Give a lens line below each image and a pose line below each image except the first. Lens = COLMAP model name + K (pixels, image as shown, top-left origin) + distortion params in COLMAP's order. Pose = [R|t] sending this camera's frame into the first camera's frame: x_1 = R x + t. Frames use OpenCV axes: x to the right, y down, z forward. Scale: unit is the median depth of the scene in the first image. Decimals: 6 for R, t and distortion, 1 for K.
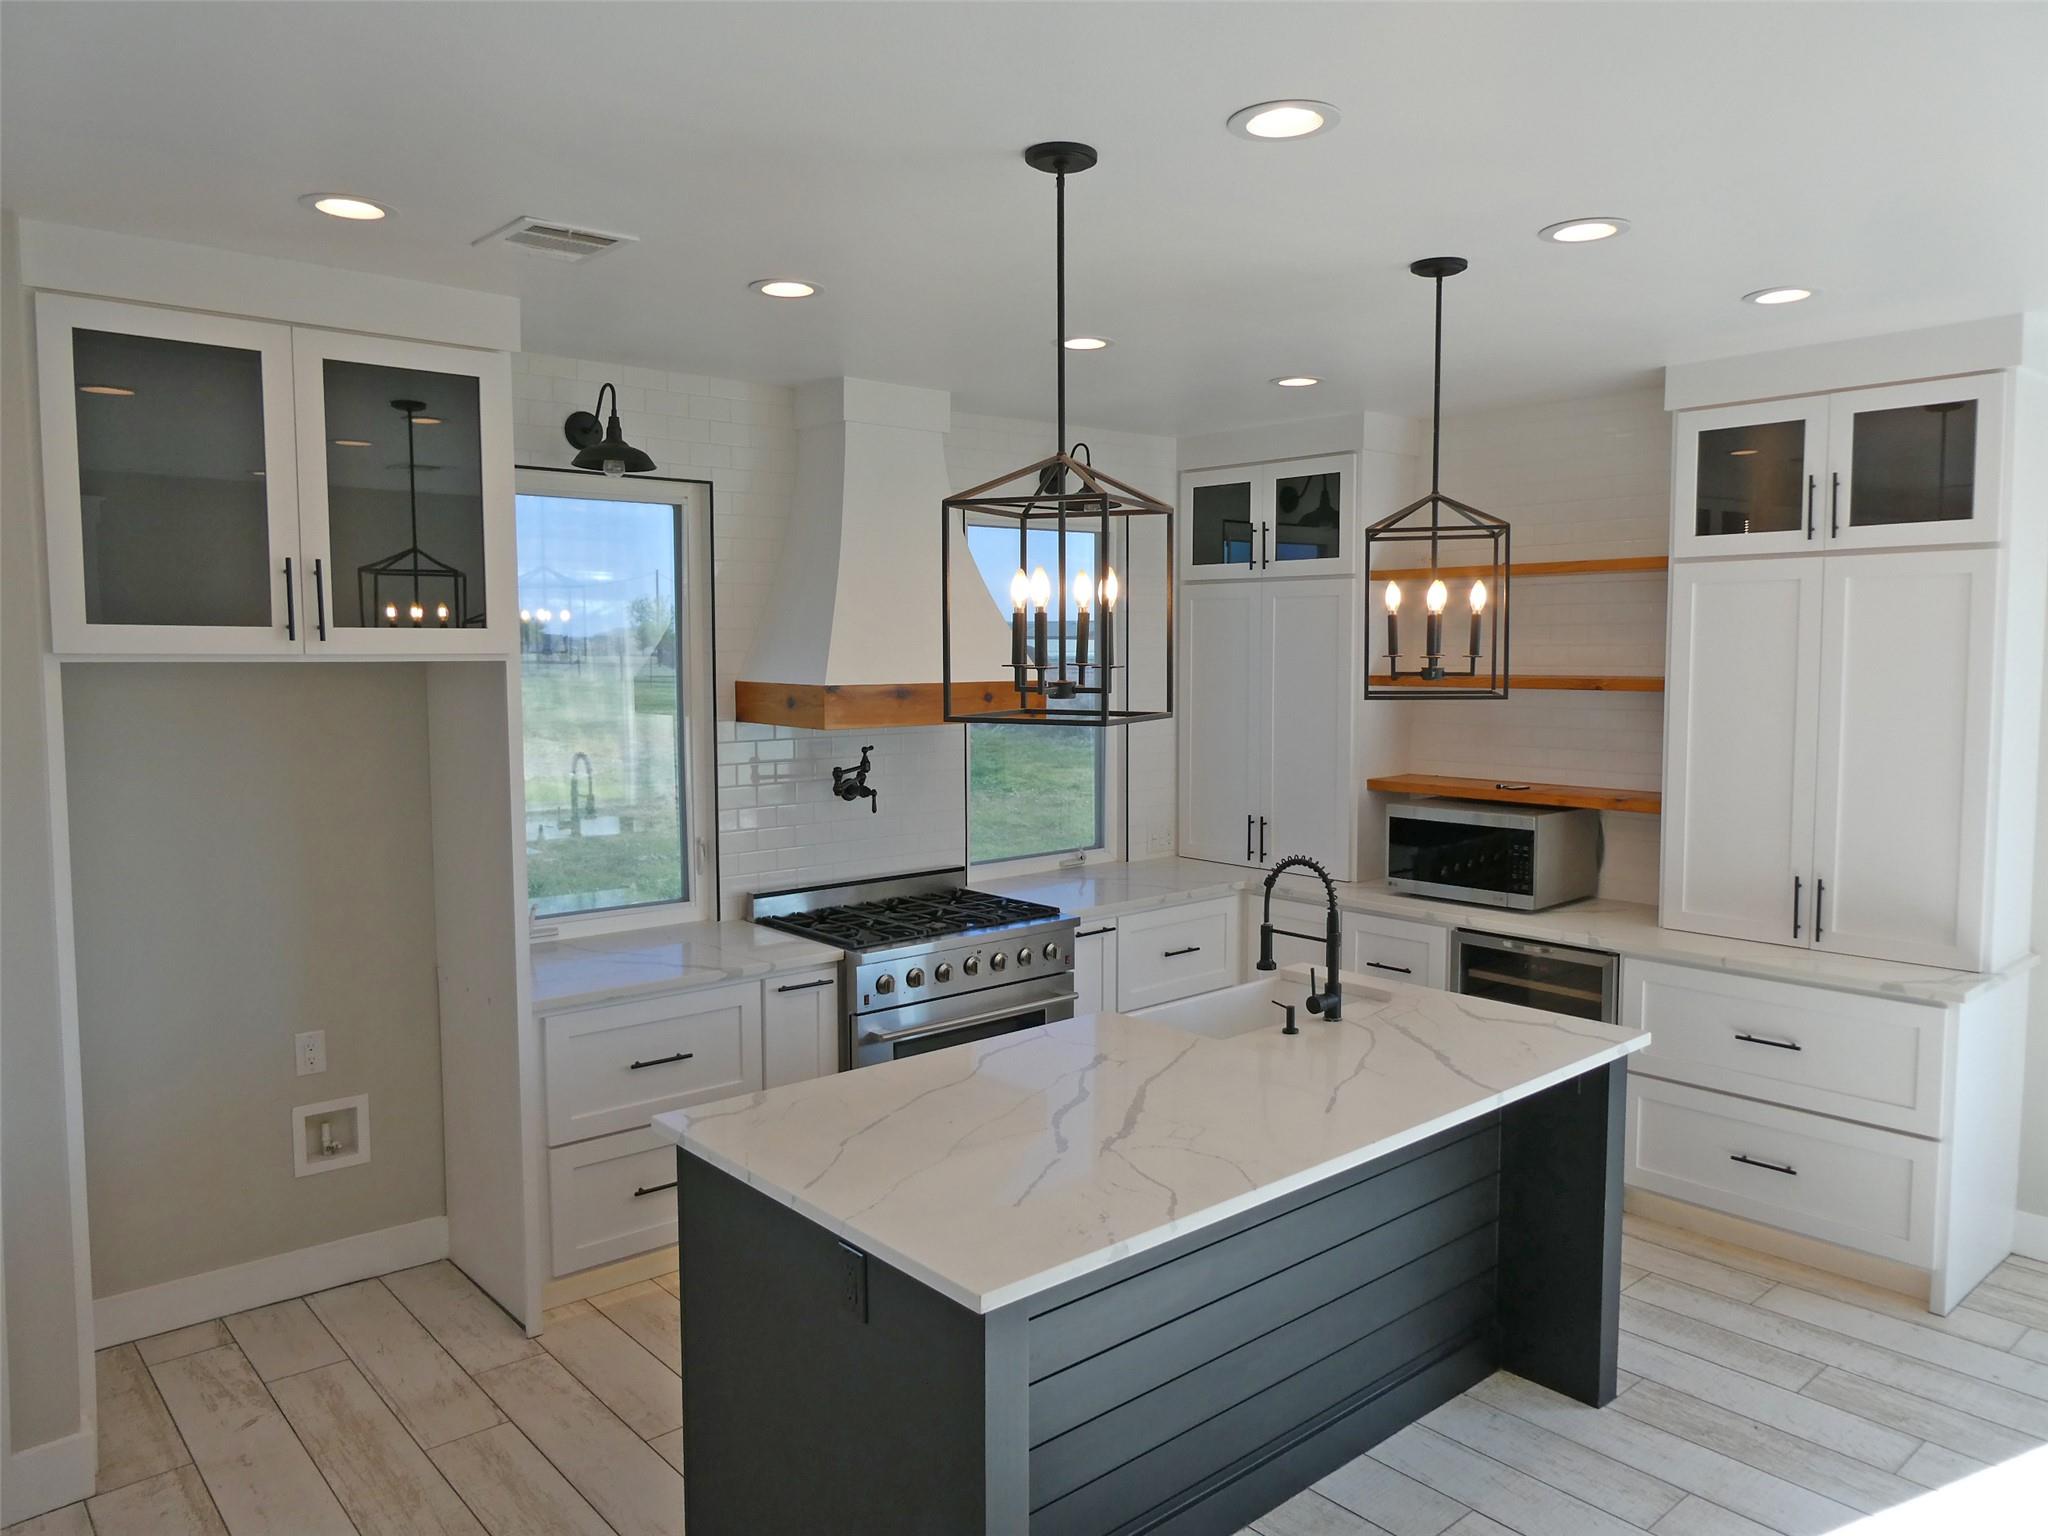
lens RADIAL K [[1456.9, 0, 1024.0], [0, 1456.9, 768.0], [0, 0, 1]] dist [-0.002521, -0.002346]
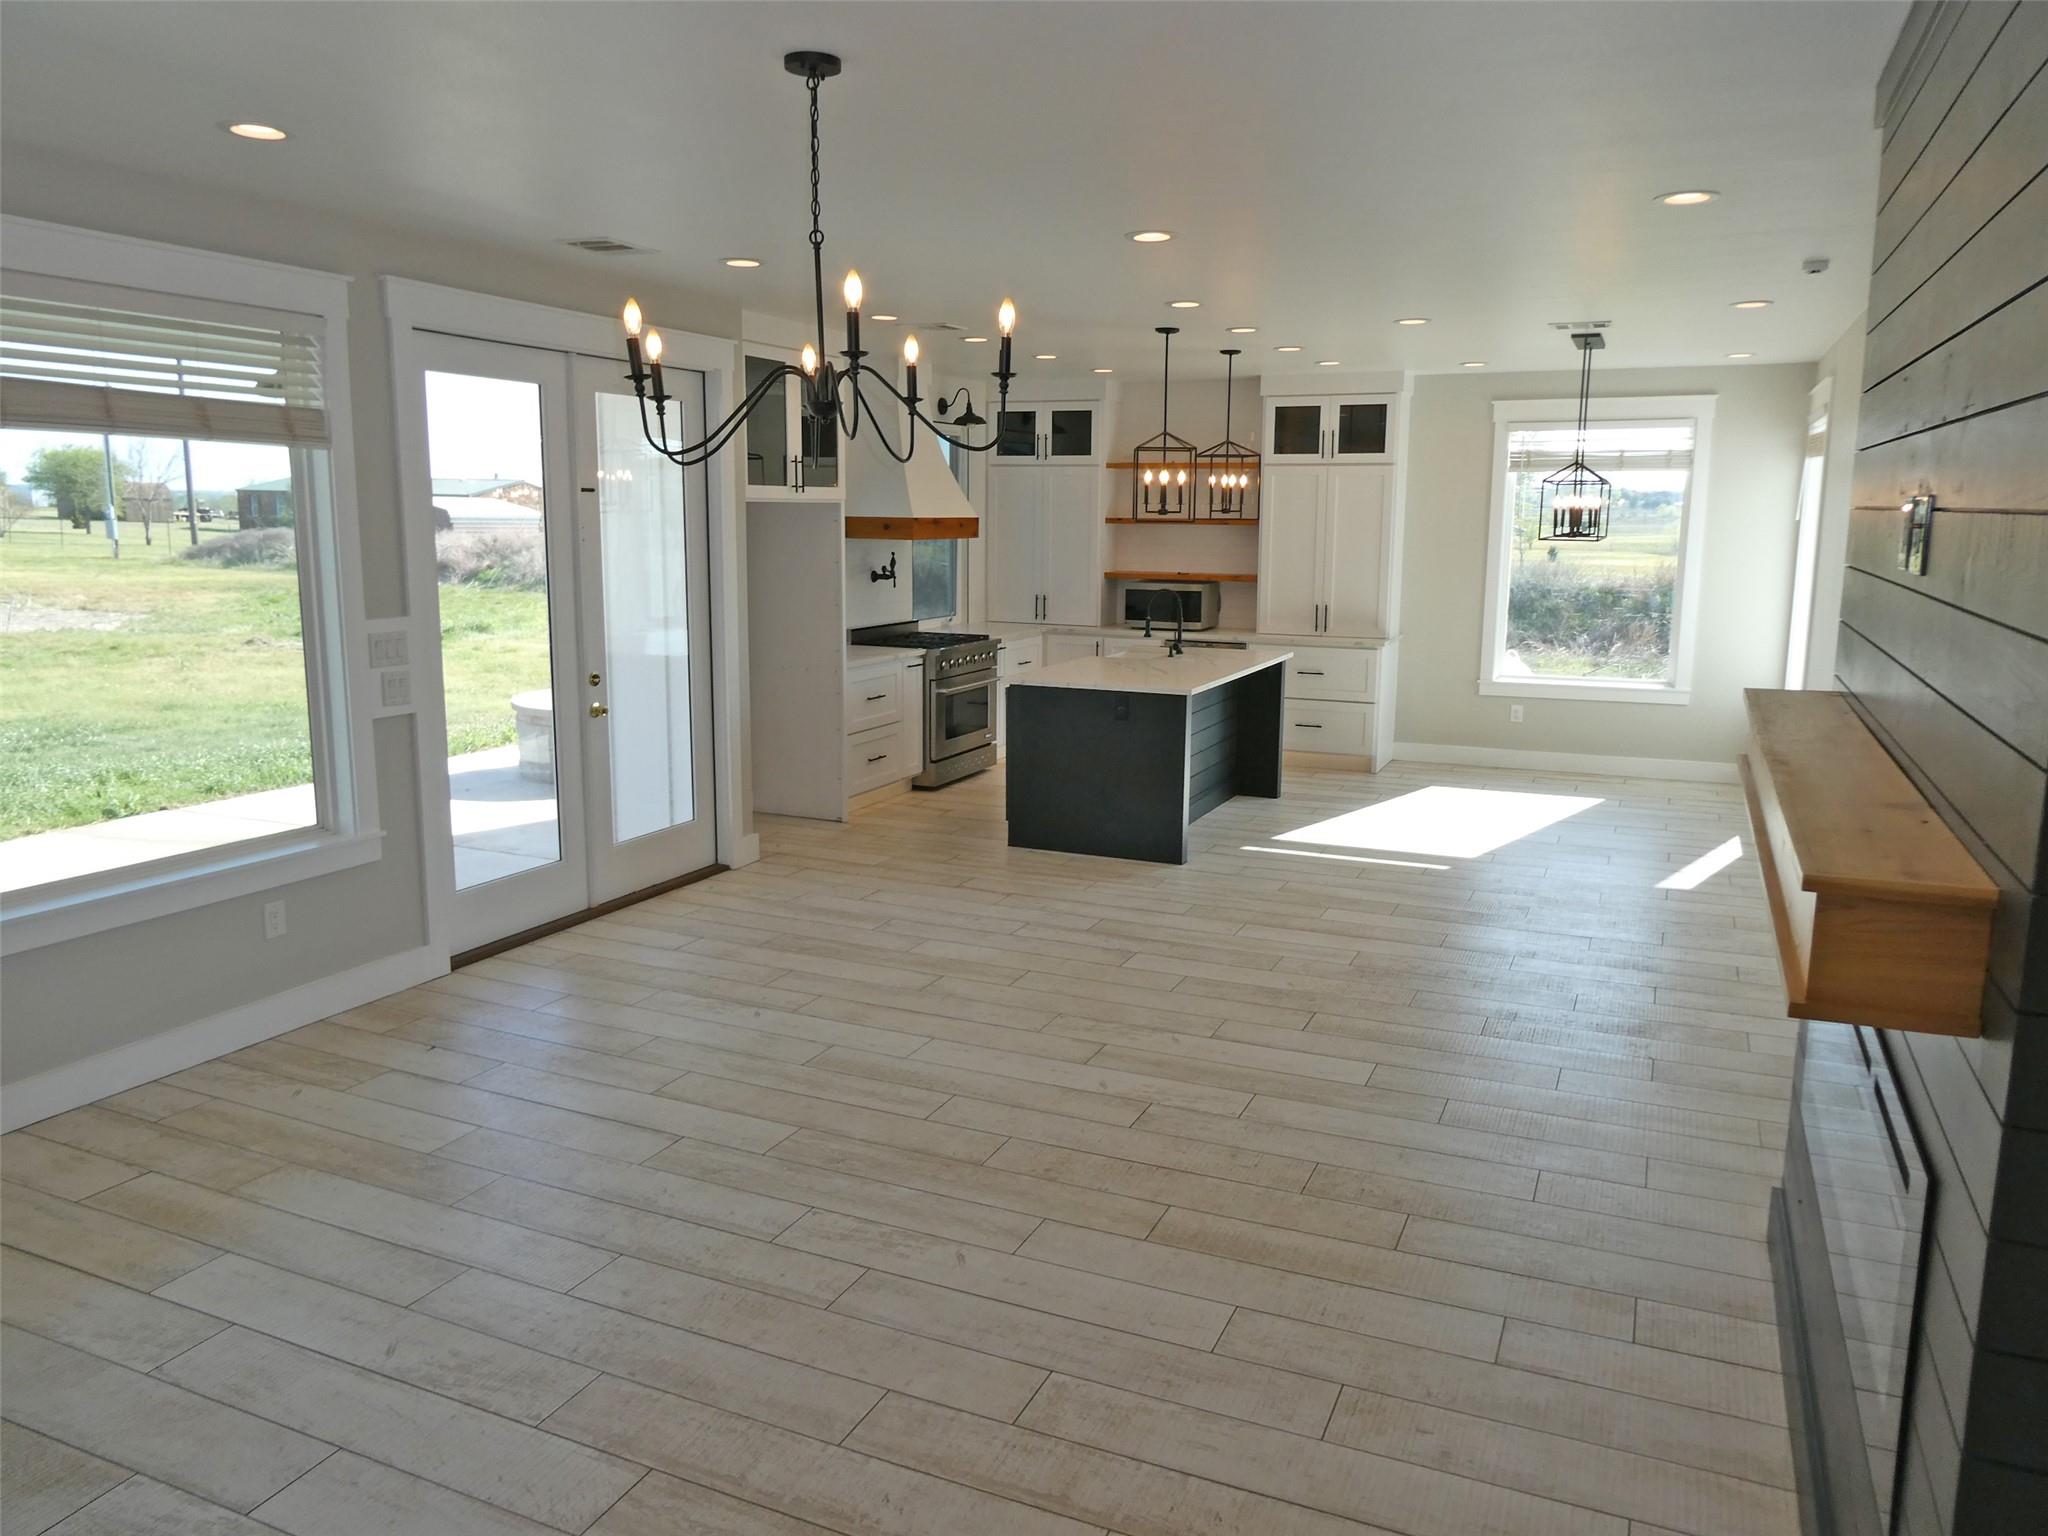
lens RADIAL K [[1456.2, 0, 1024.0], [0, 1456.2, 768.0], [0, 0, 1]] dist [-0.169637, 0.397500]
pose [[0.908725, -0.065220, 0.412269, -0.846366], [0.027316, 0.994892, 0.097180, 0.097418], [-0.416501, -0.077048, 0.905865, -0.894233]]
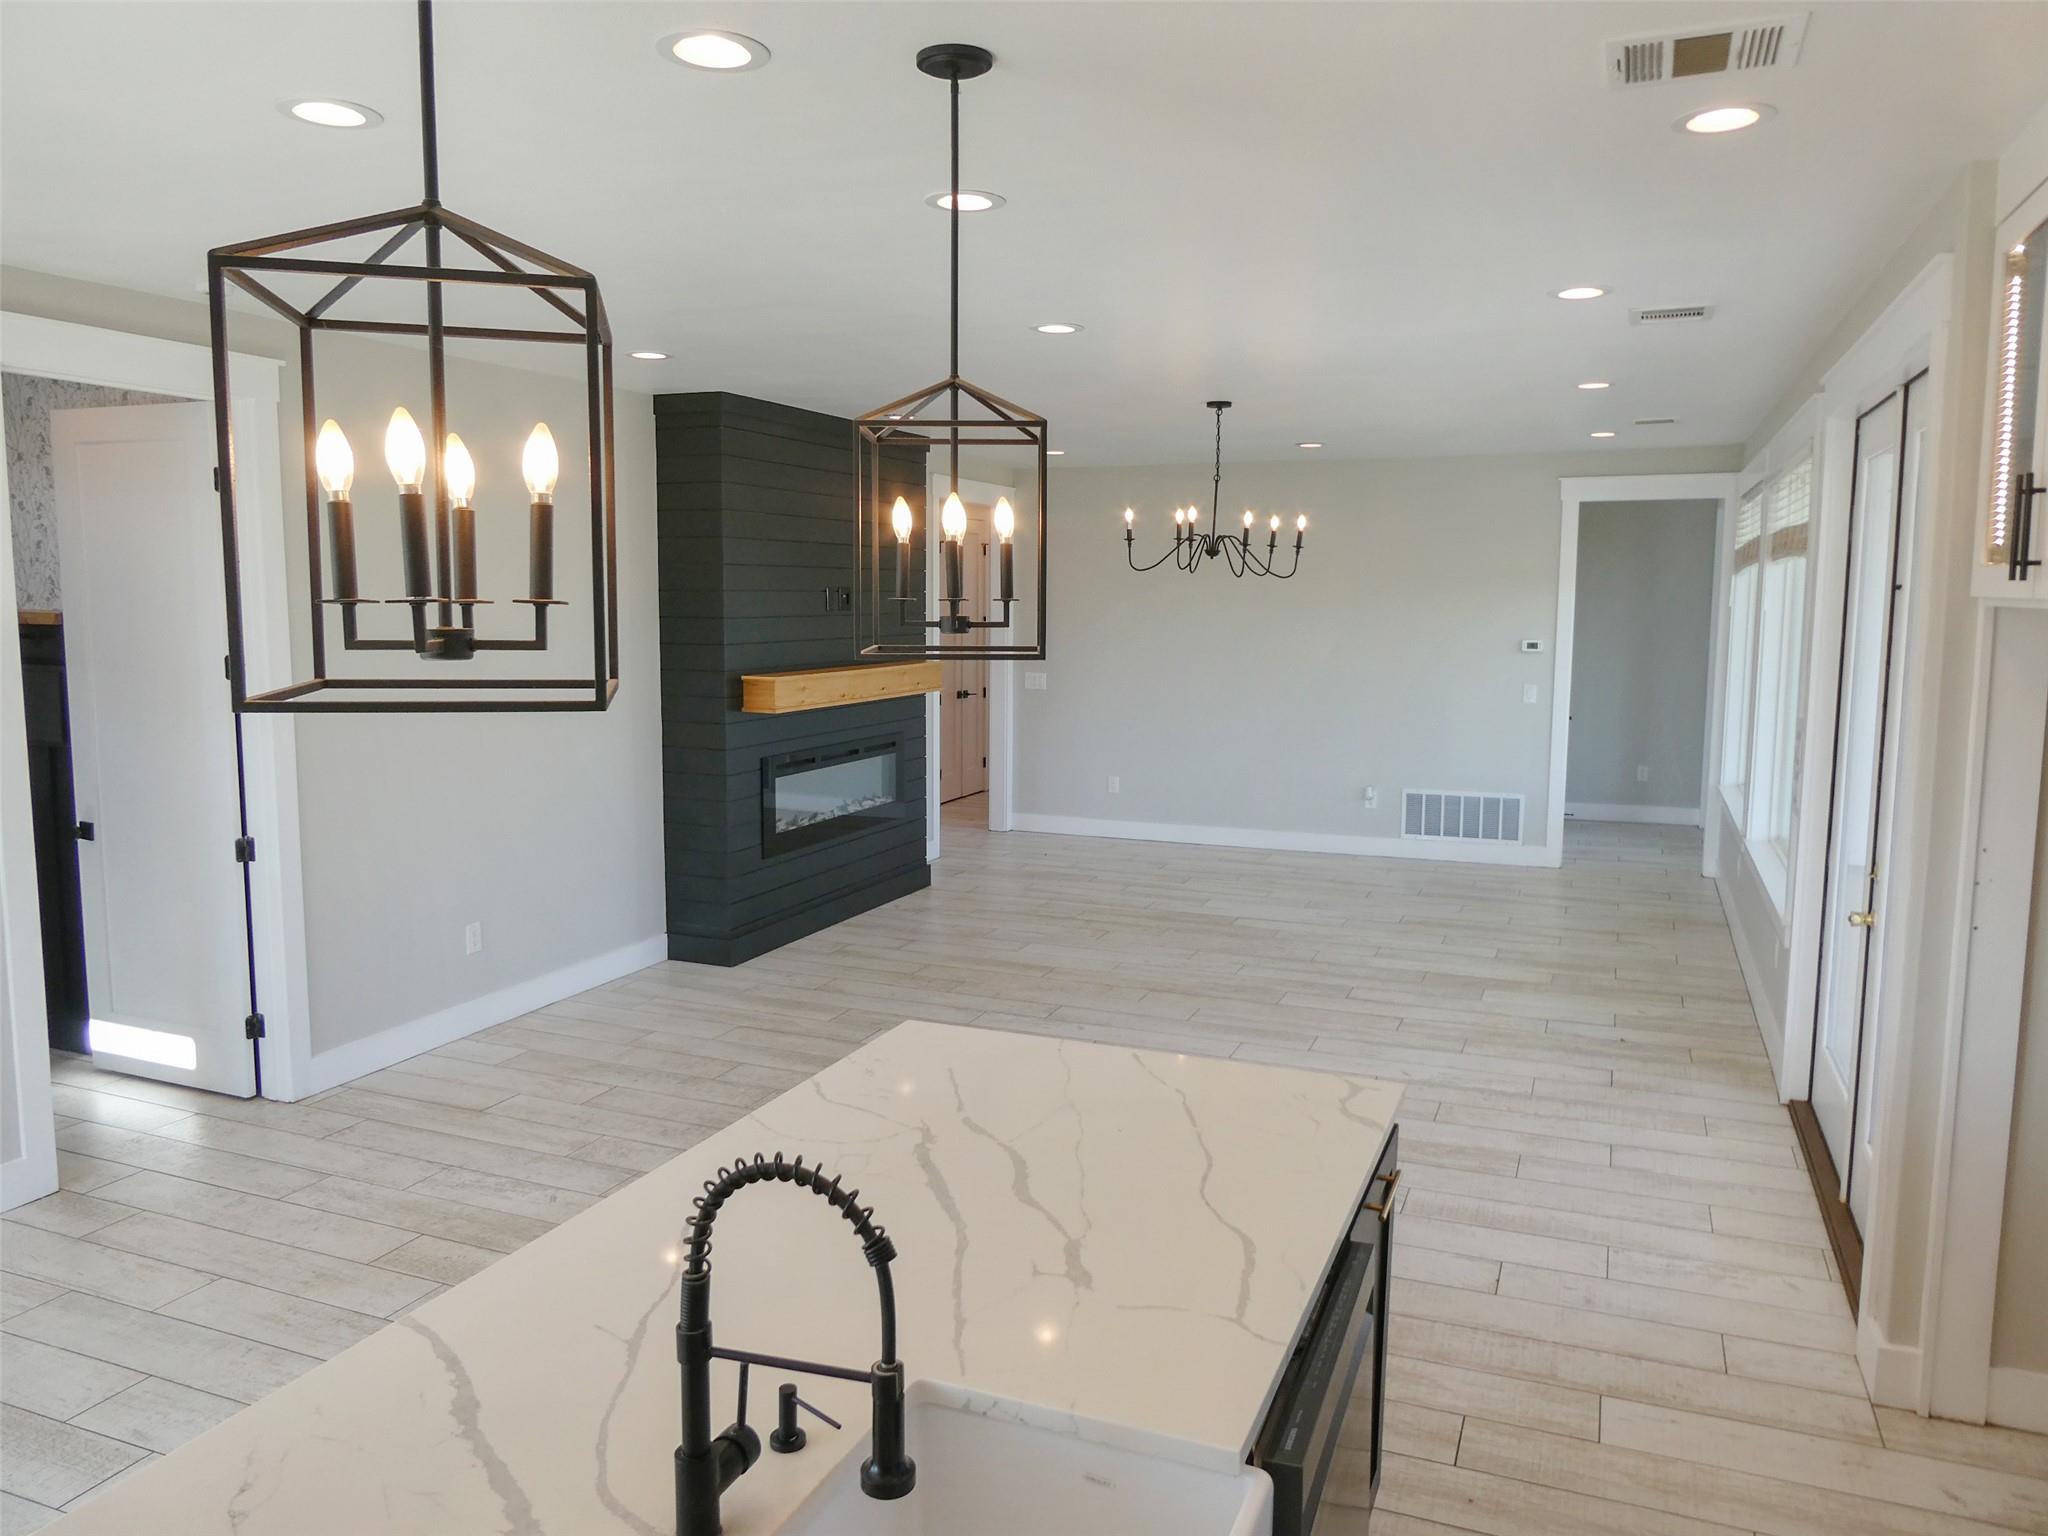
lens RADIAL K [[1456.9, 0, 1024.0], [0, 1456.9, 768.0], [0, 0, 1]] dist [-0.002521, -0.002346]
pose [[-0.895663, 0.051218, -0.441774, 0.242573], [-0.043848, 0.978337, 0.202322, -0.091562], [0.442567, 0.200583, -0.874014, 1.100227]]
